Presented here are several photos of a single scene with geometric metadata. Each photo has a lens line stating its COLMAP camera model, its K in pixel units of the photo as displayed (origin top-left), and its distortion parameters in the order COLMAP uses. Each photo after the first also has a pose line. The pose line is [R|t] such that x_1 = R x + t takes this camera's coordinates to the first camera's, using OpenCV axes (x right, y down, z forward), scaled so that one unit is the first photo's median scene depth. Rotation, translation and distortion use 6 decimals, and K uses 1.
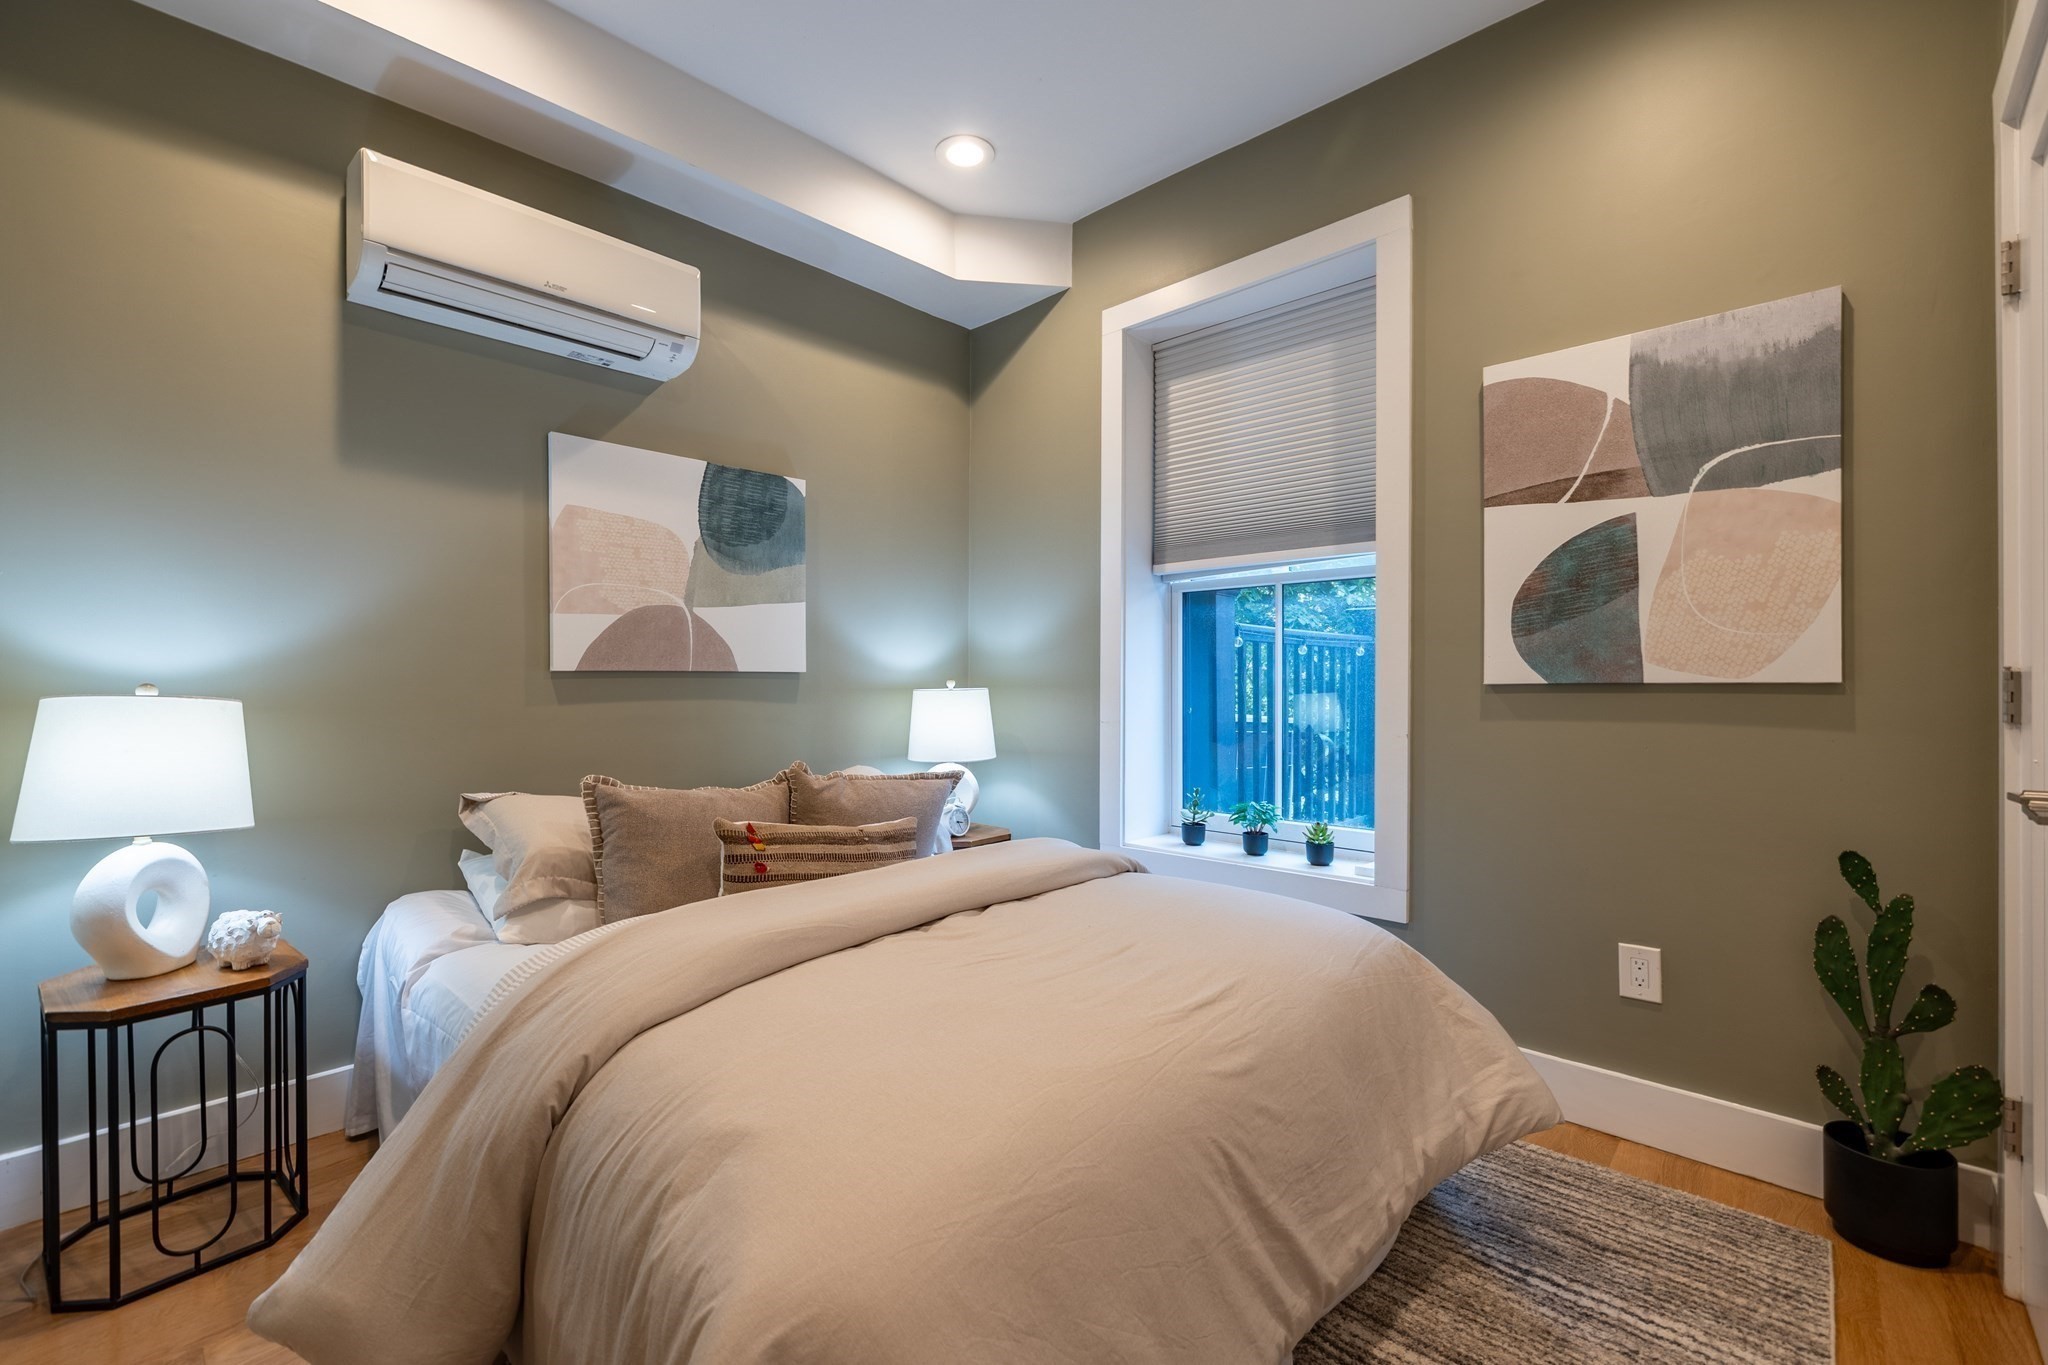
lens RADIAL K [[851.8, 0, 1017.6], [0, 851.8, 684.8], [0, 0, 1]] dist [-0.006263, 0.000763]
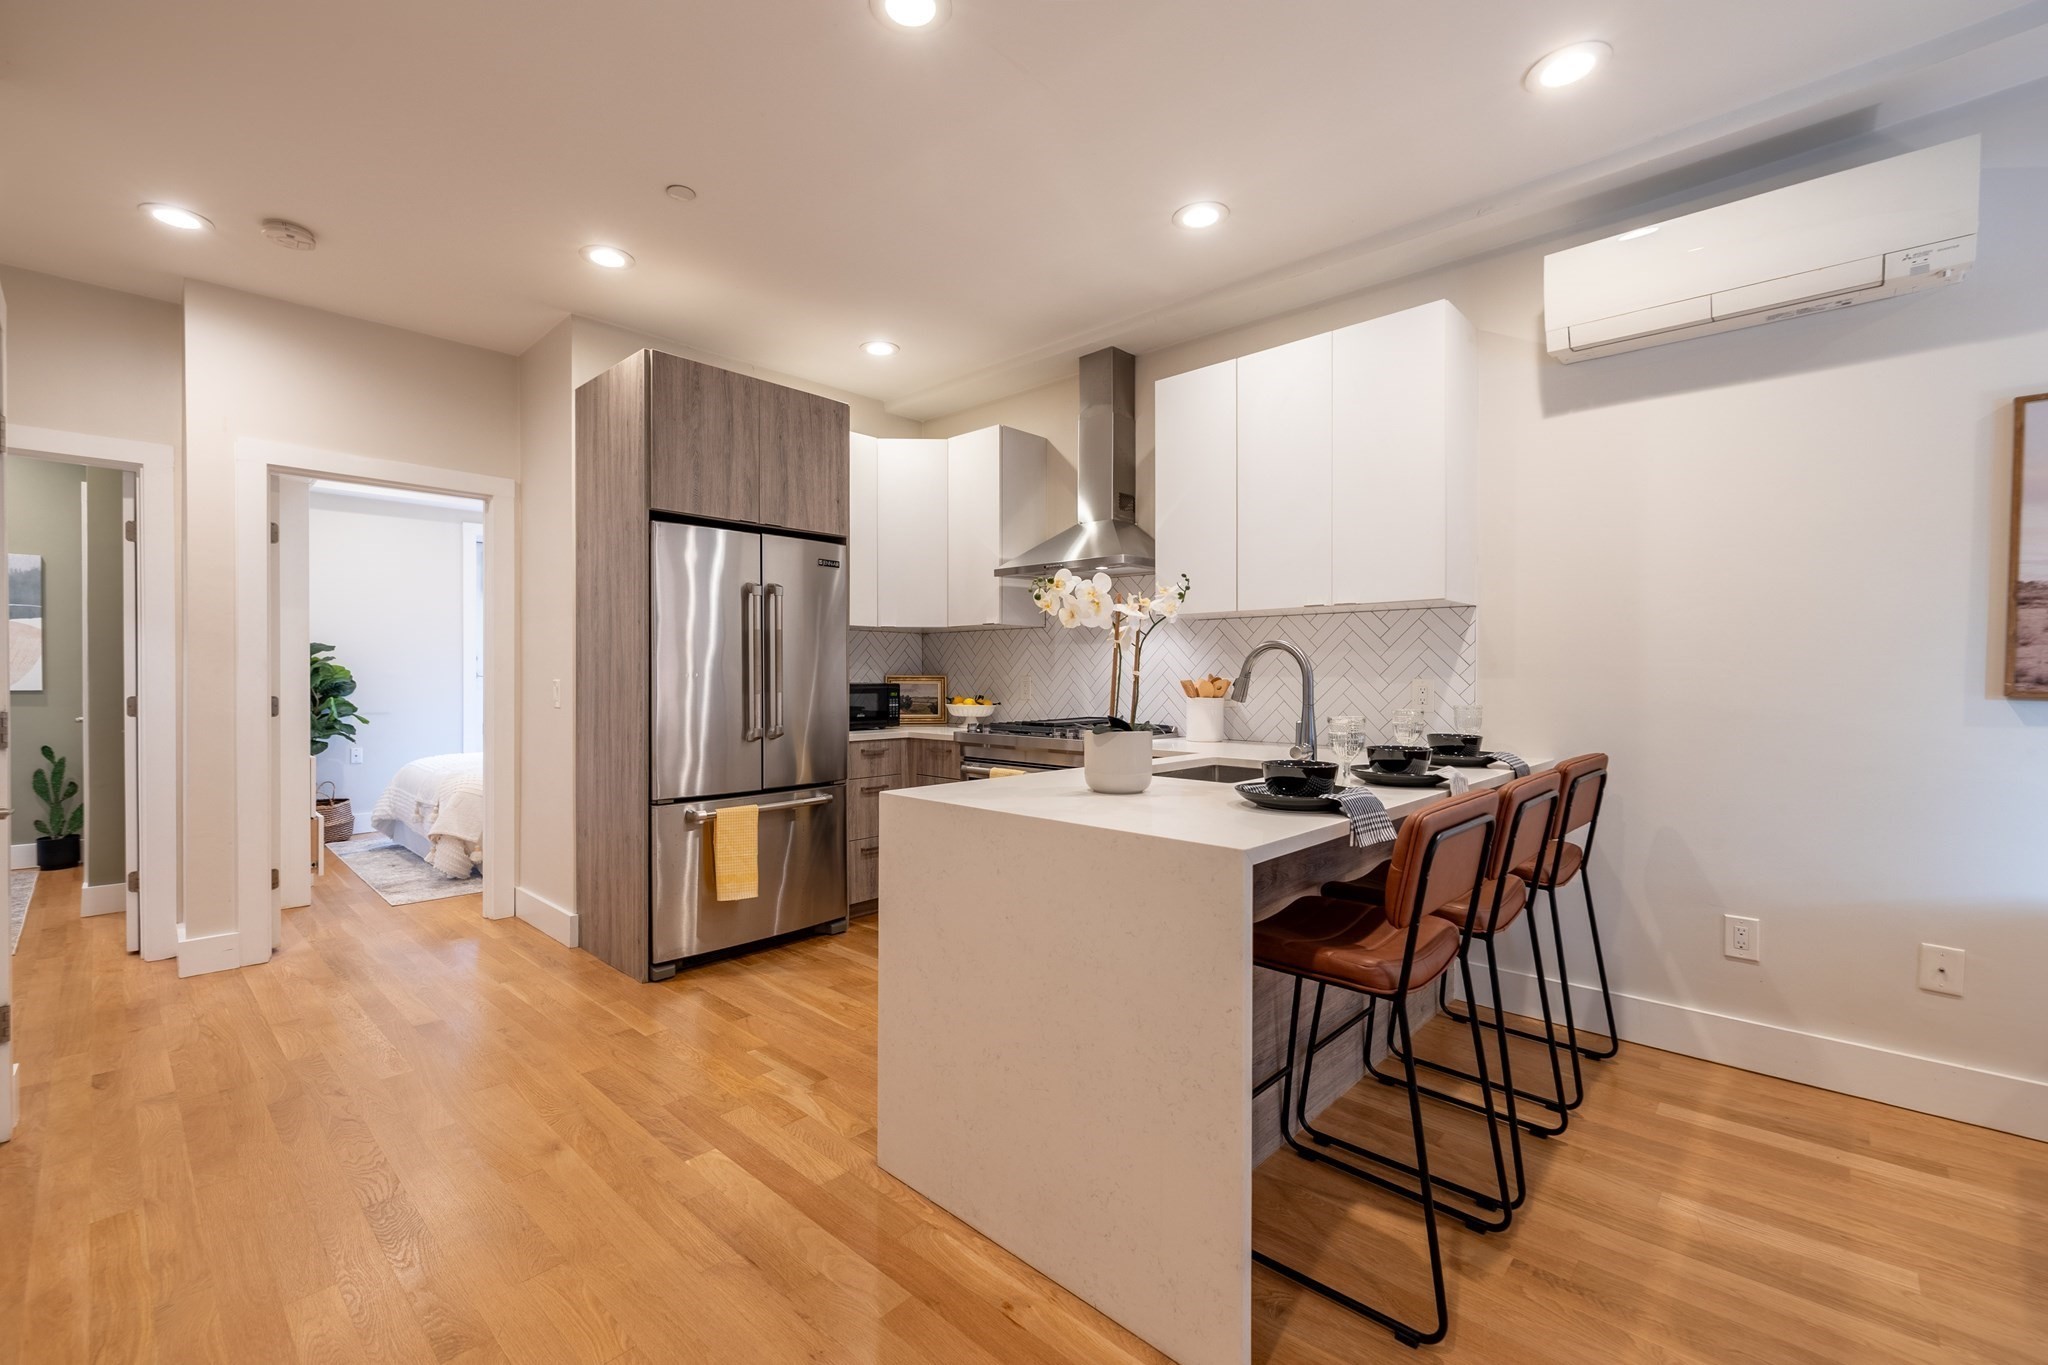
lens RADIAL K [[851.8, 0, 1011.1], [0, 851.8, 683.9], [0, 0, 1]] dist [-0.006263, 0.000763]
pose [[0.009149, -0.008208, 0.999924, -1.957730], [0.001512, 0.999965, 0.008195, -0.044435], [-0.999957, 0.001437, 0.009161, -2.420616]]
